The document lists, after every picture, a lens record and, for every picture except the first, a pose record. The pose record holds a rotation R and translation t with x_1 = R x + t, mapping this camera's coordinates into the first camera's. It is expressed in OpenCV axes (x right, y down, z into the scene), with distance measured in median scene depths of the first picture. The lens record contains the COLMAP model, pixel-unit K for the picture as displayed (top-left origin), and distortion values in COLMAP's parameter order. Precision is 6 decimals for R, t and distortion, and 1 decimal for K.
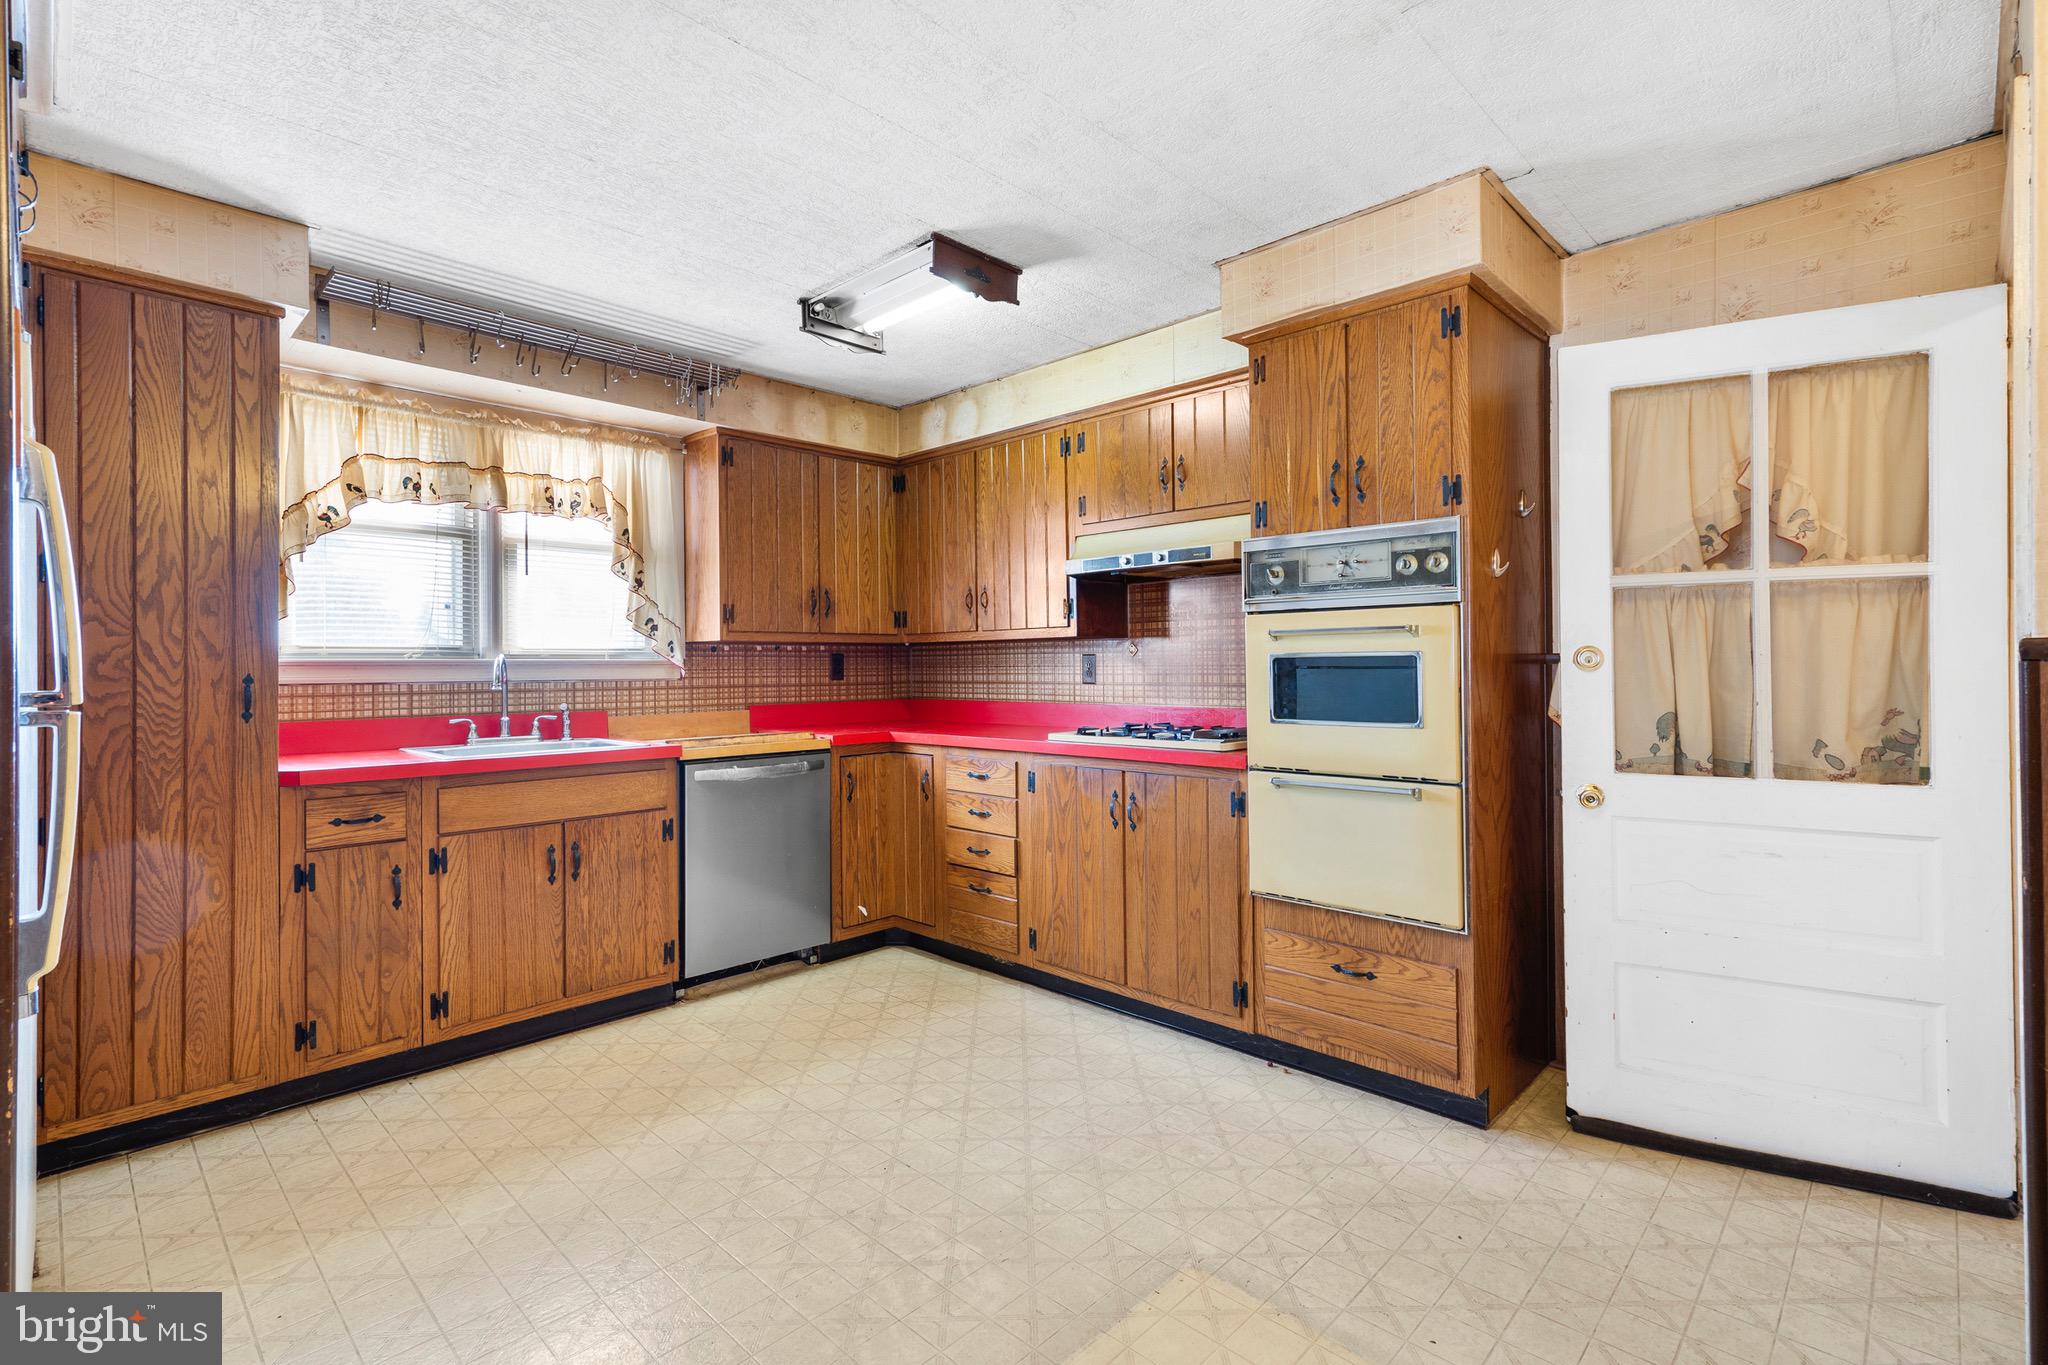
lens RADIAL K [[1088.9, 0, 1171.2], [0, 1088.9, 708.9], [0, 0, 1]] dist [0.001630, 0.019454]
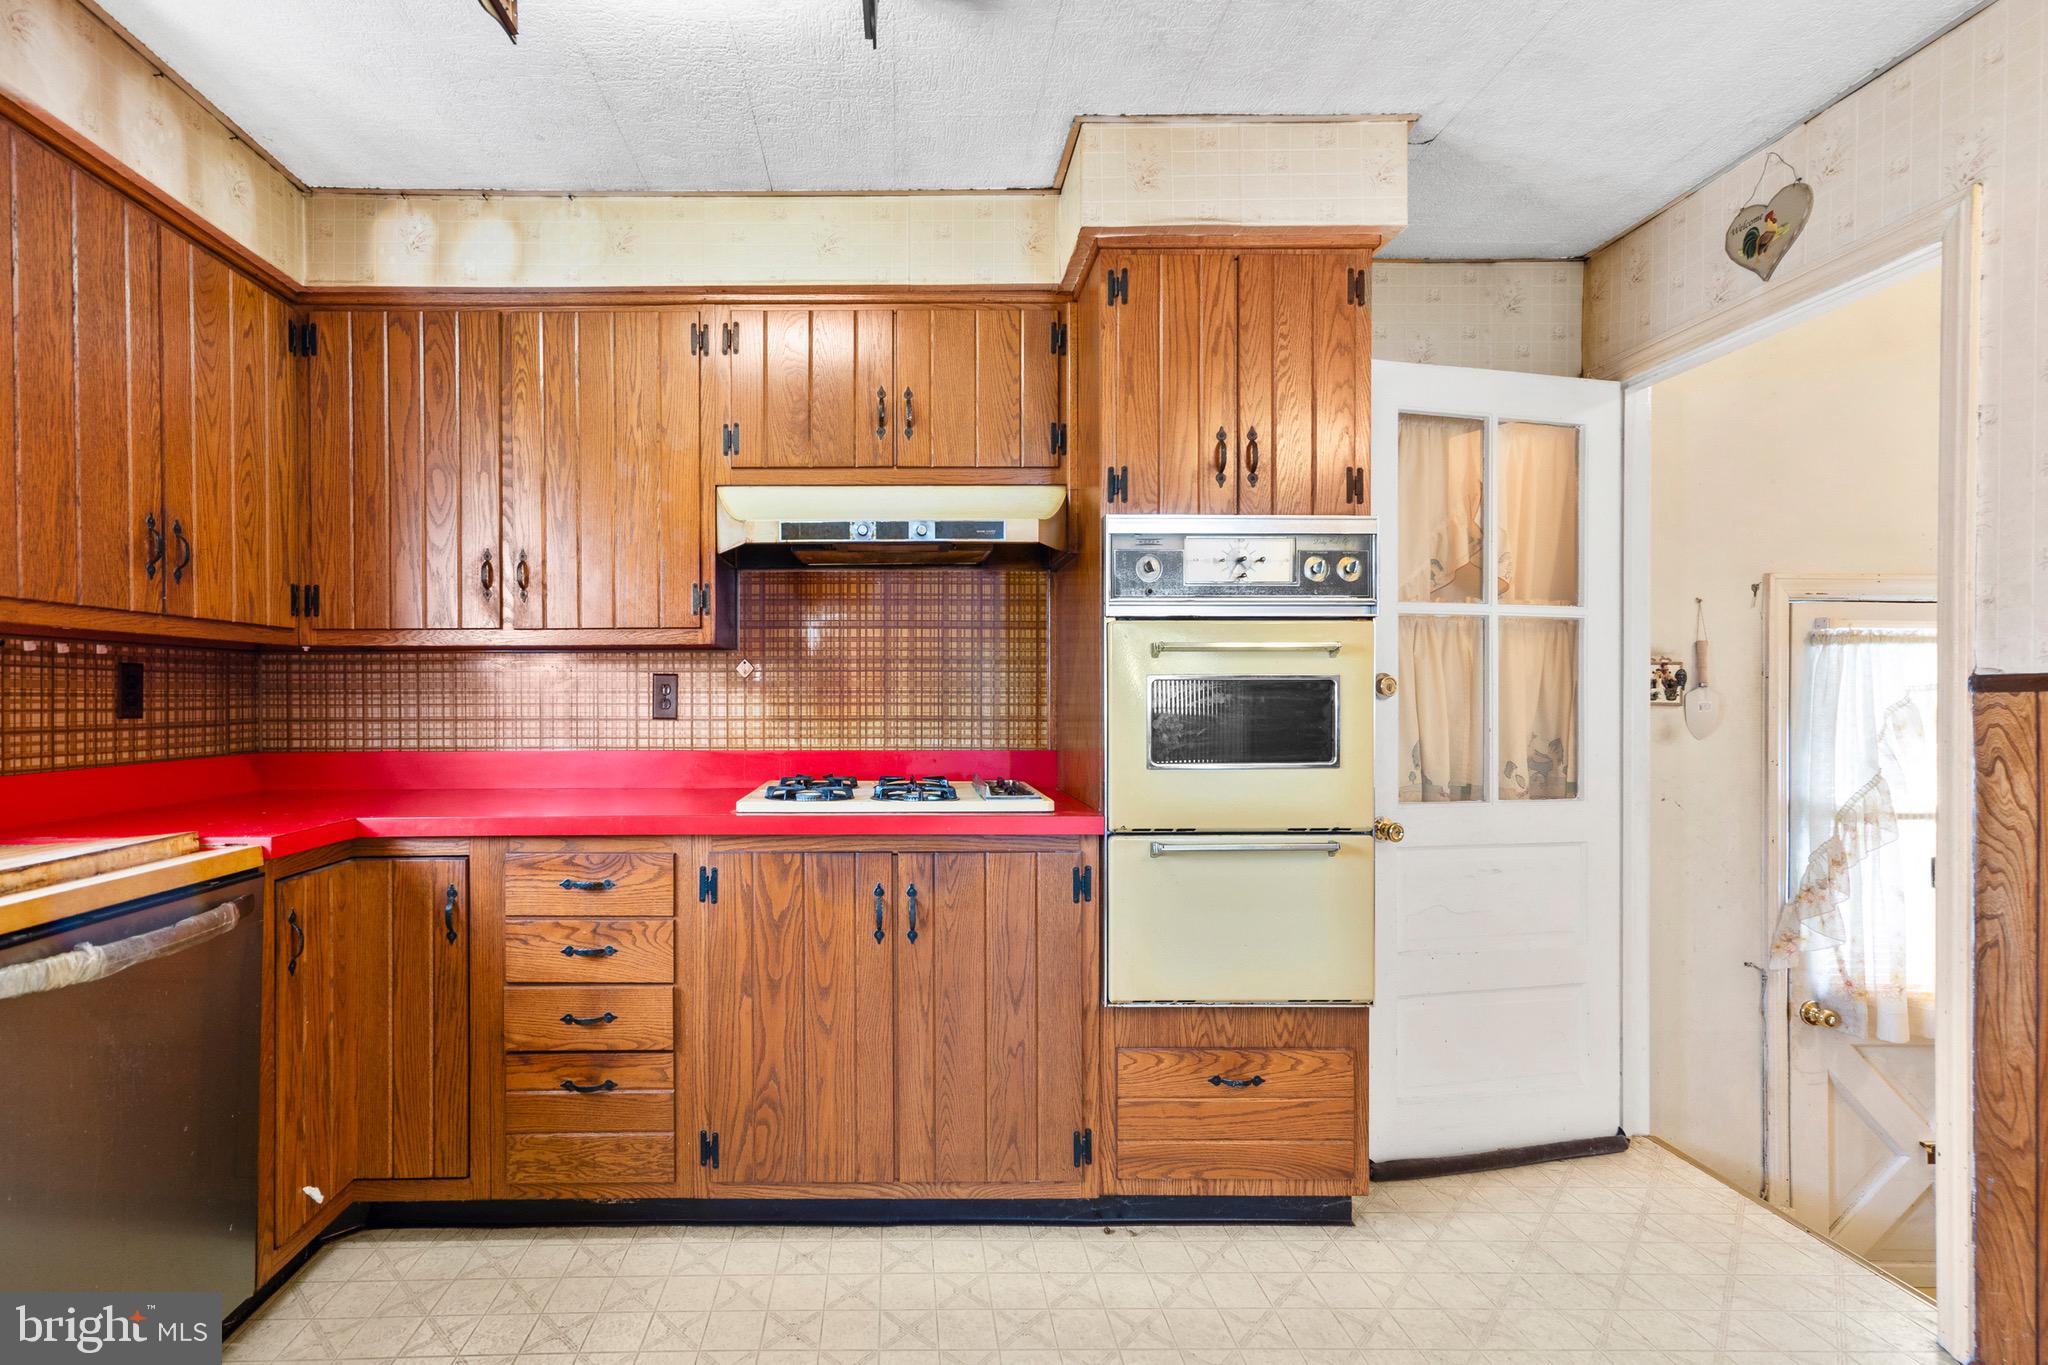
lens RADIAL K [[995.5, 0, 1015.6], [0, 995.5, 722.5], [0, 0, 1]] dist [-0.002115, 0.015184]
pose [[0.741448, -0.013580, 0.670872, -0.377762], [0.024096, 0.999689, -0.006395, -0.014577], [-0.670577, 0.020907, 0.741545, 0.498095]]
